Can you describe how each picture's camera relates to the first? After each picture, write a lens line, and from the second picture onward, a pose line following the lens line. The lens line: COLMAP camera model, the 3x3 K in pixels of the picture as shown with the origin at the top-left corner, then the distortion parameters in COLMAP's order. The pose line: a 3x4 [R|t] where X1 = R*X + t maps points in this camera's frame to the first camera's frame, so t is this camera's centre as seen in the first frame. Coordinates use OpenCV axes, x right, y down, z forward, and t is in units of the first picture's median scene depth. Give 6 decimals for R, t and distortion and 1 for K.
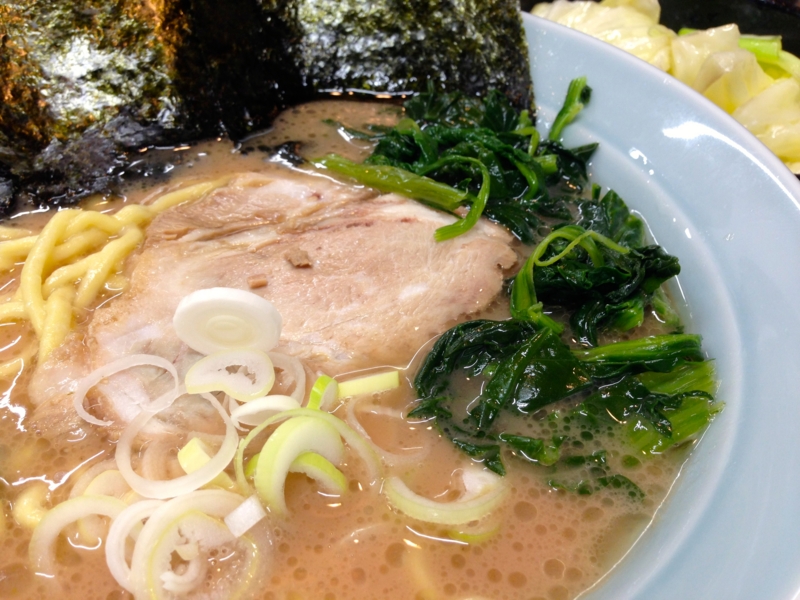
lens RADIAL K [[744.3, 0, 400.0], [0, 744.3, 300.0], [0, 0, 1]] dist [0.048686, -0.124548]
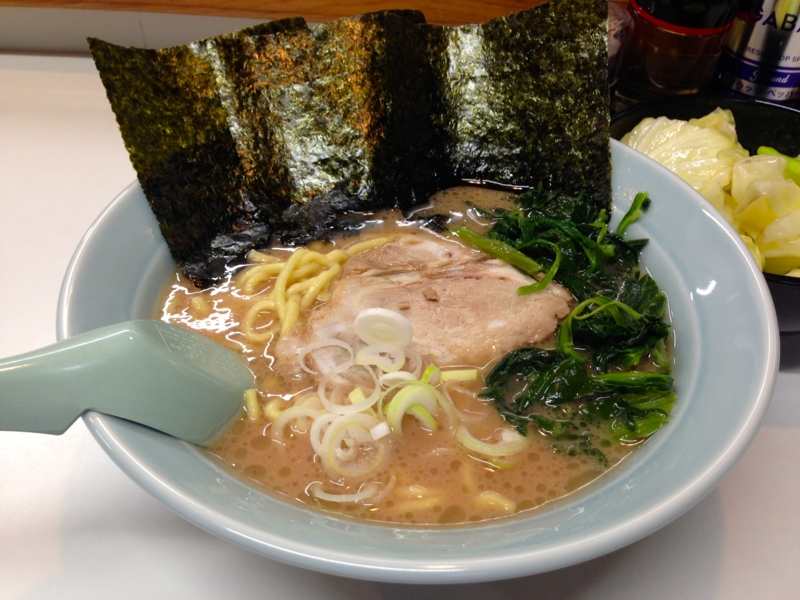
lens RADIAL K [[744.3, 0, 400.0], [0, 744.3, 300.0], [0, 0, 1]] dist [0.048686, -0.124548]
pose [[0.970759, 0.127564, -0.203357, 0.134832], [-0.132690, 0.991088, -0.011716, -0.016992], [0.200050, 0.038357, 0.979035, -0.622970]]
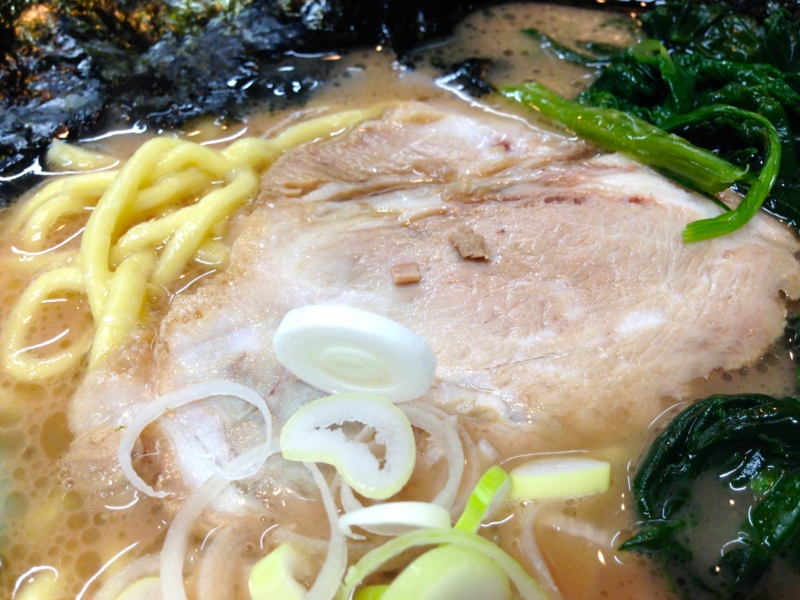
lens RADIAL K [[744.3, 0, 400.0], [0, 744.3, 300.0], [0, 0, 1]] dist [0.048686, -0.124548]
pose [[0.974321, 0.138268, -0.177708, -0.073177], [-0.115550, 0.984434, 0.132429, -0.091587], [0.193253, -0.108495, 0.975132, 0.334071]]
